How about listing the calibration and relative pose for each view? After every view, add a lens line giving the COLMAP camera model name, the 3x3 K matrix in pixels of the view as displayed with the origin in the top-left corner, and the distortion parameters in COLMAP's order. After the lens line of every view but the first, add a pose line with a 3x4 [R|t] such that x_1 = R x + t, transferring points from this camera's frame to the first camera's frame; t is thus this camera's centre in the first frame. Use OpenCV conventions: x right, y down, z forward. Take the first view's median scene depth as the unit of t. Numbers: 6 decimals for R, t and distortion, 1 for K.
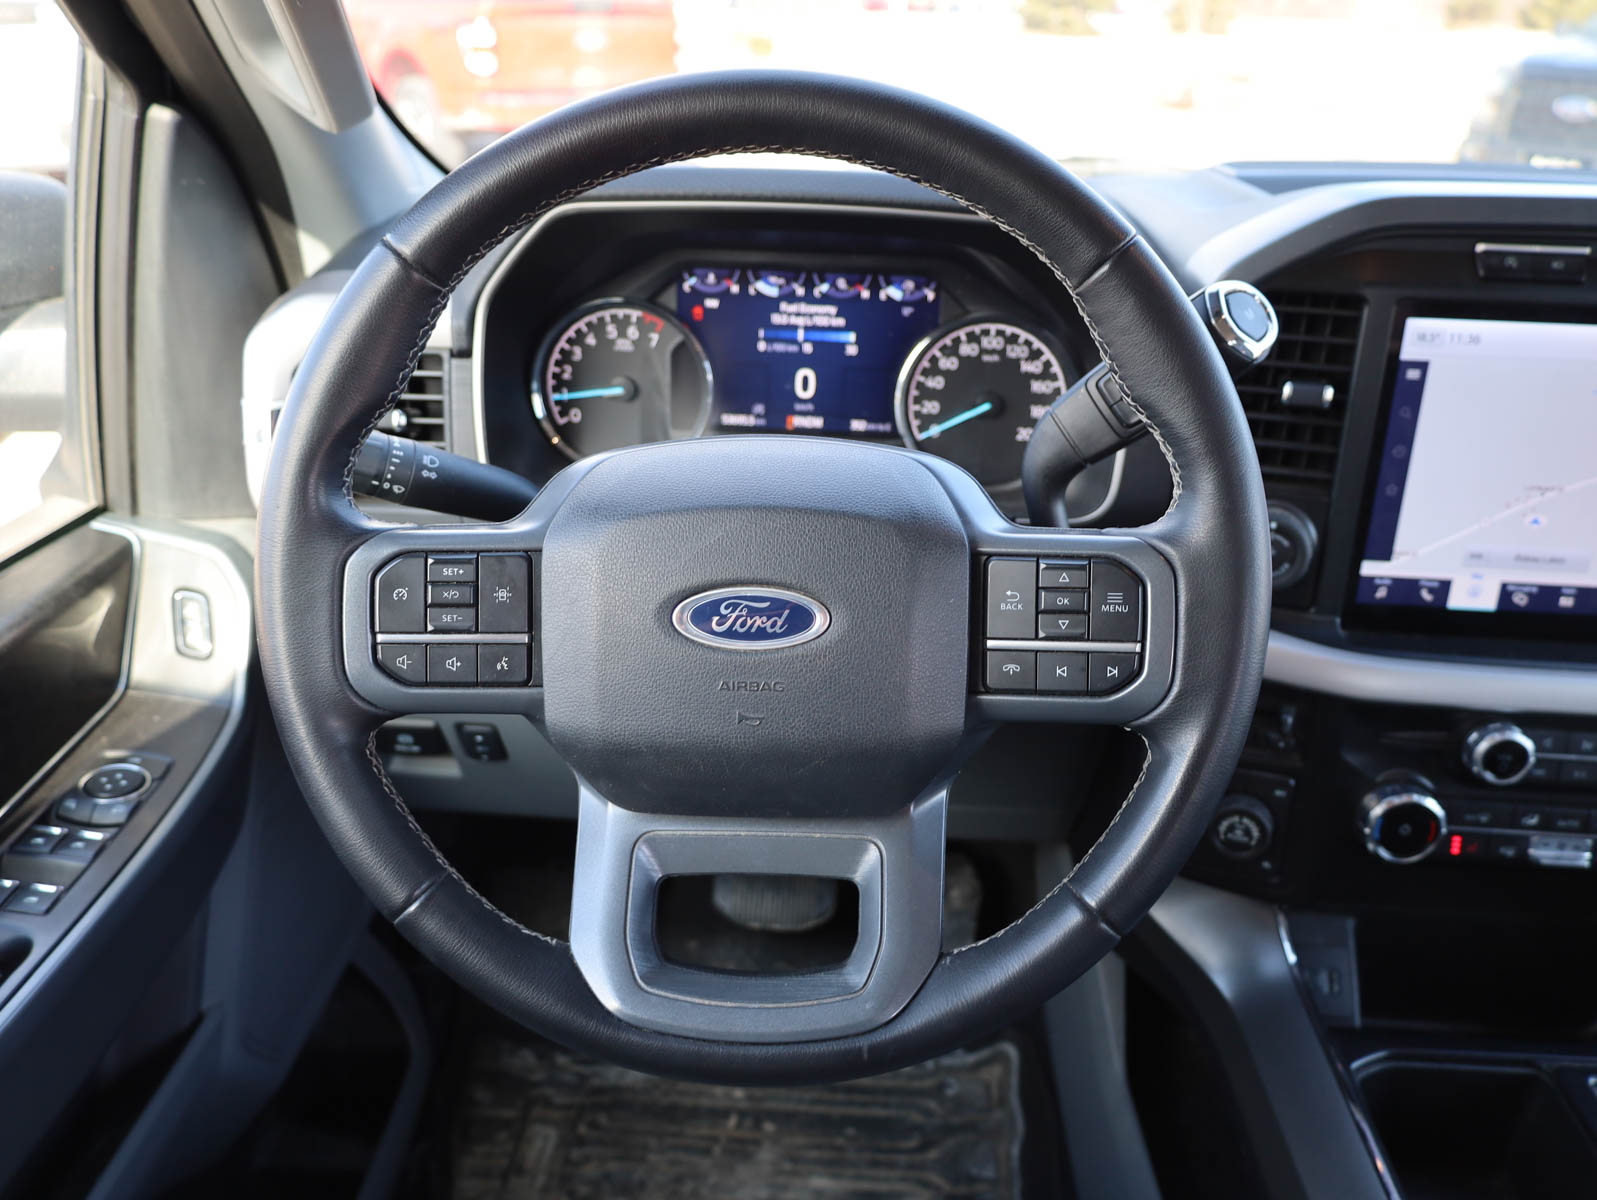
lens RADIAL K [[1240.8, 0, 798.5], [0, 1240.8, 600.0], [0, 0, 1]] dist [-0.012081, 0.015315]
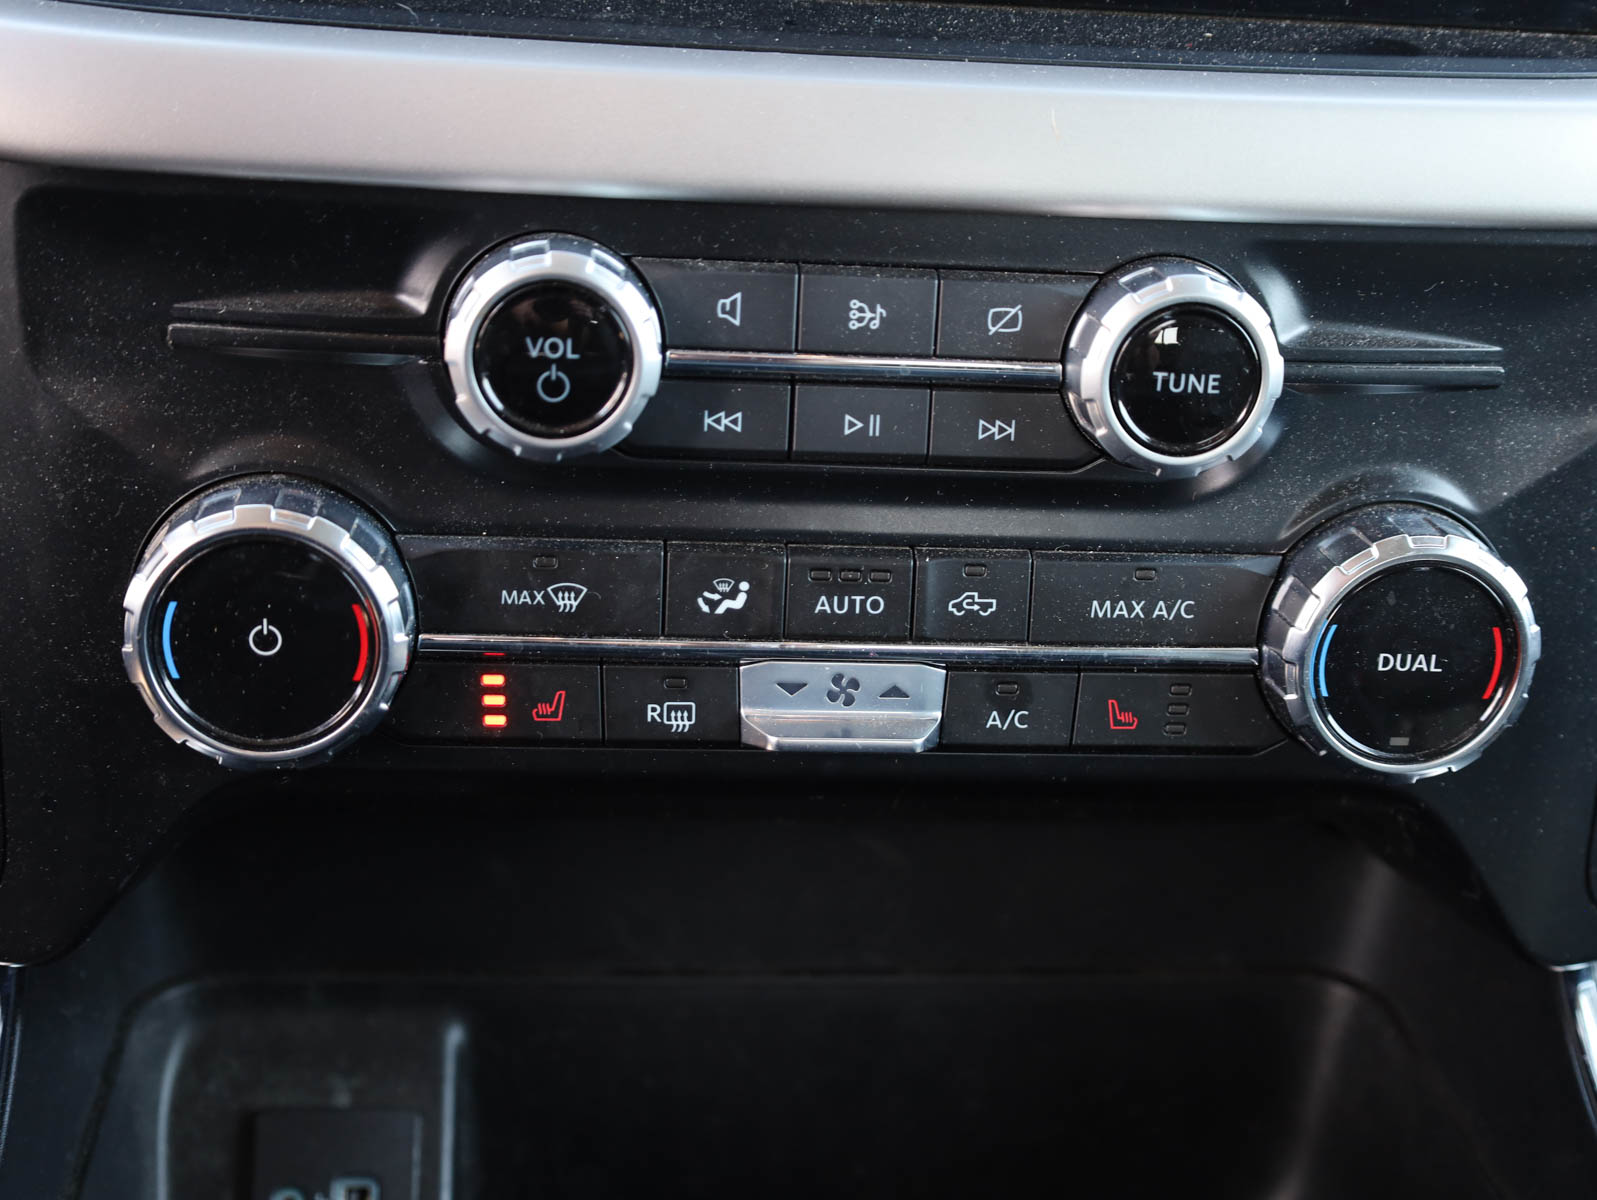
lens RADIAL K [[2116.1, 0, 798.5], [0, 2116.1, 600.0], [0, 0, 1]] dist [-0.001381, -0.003952]
pose [[0.986472, -0.031006, 0.160972, 0.491560], [0.034185, 0.999271, -0.017016, 0.174135], [-0.160327, 0.022289, 0.986812, 0.471250]]
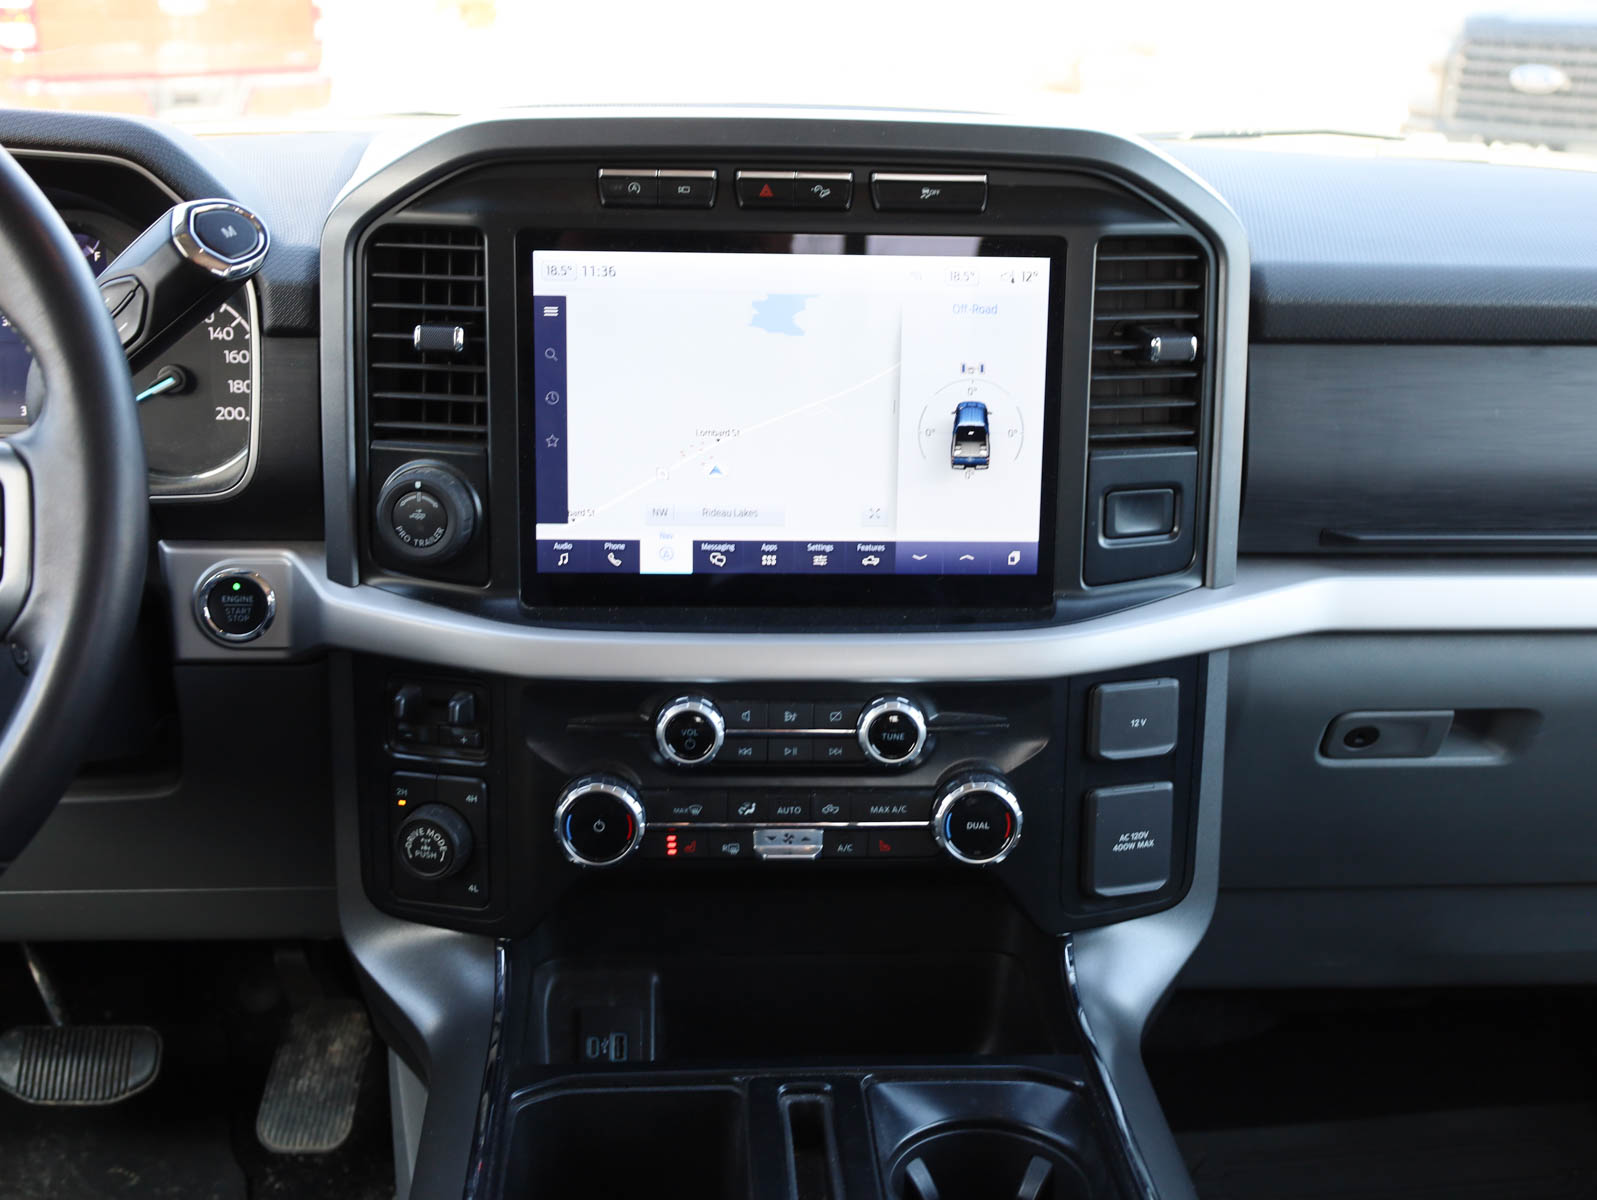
lens RADIAL K [[1868.4, 0, 798.5], [0, 1868.4, 600.0], [0, 0, 1]] dist [-0.004800, 0.028169]
pose [[0.992460, -0.043860, 0.114450, 0.448506], [0.056753, 0.992092, -0.111948, 0.168330], [-0.108635, 0.117599, 0.987101, -0.305683]]
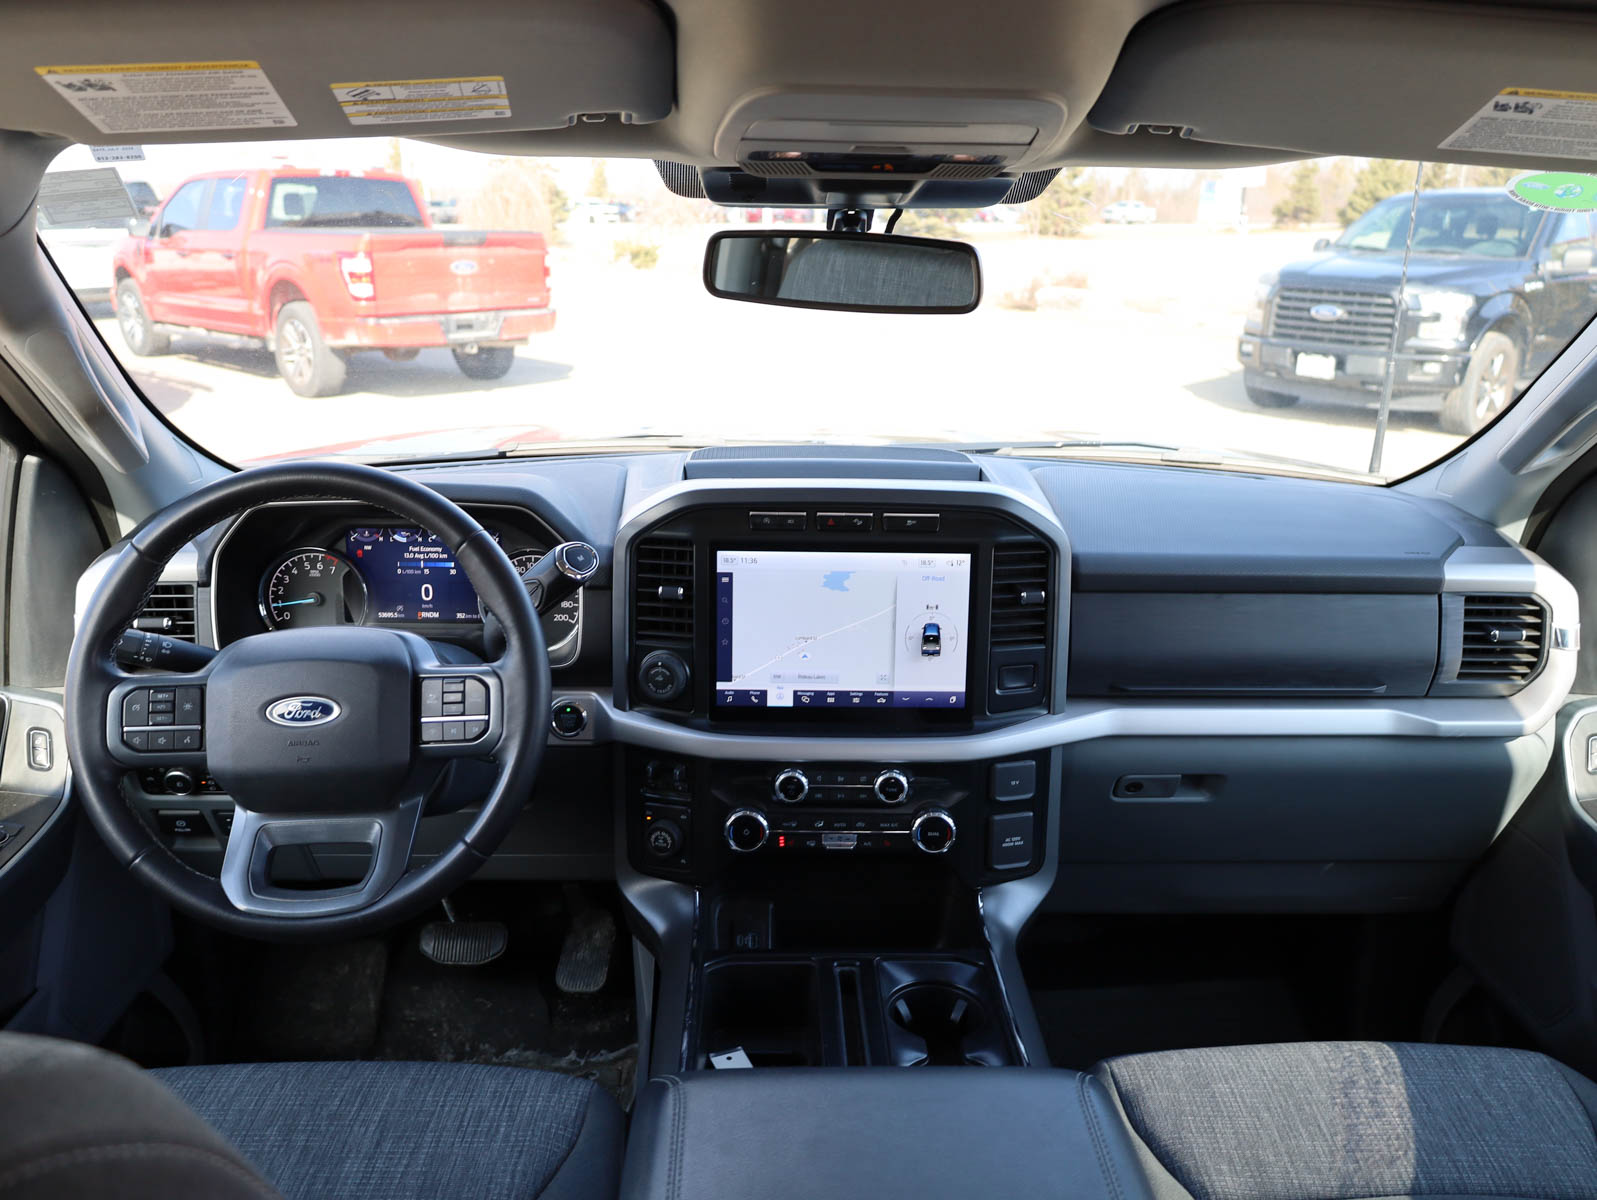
lens RADIAL K [[1240.8, 0, 798.5], [0, 1240.8, 600.0], [0, 0, 1]] dist [-0.012081, 0.015315]
pose [[0.996559, -0.034155, 0.075528, 0.407816], [0.044553, 0.989064, -0.140595, 0.101141], [-0.069900, 0.143476, 0.987182, -0.741661]]
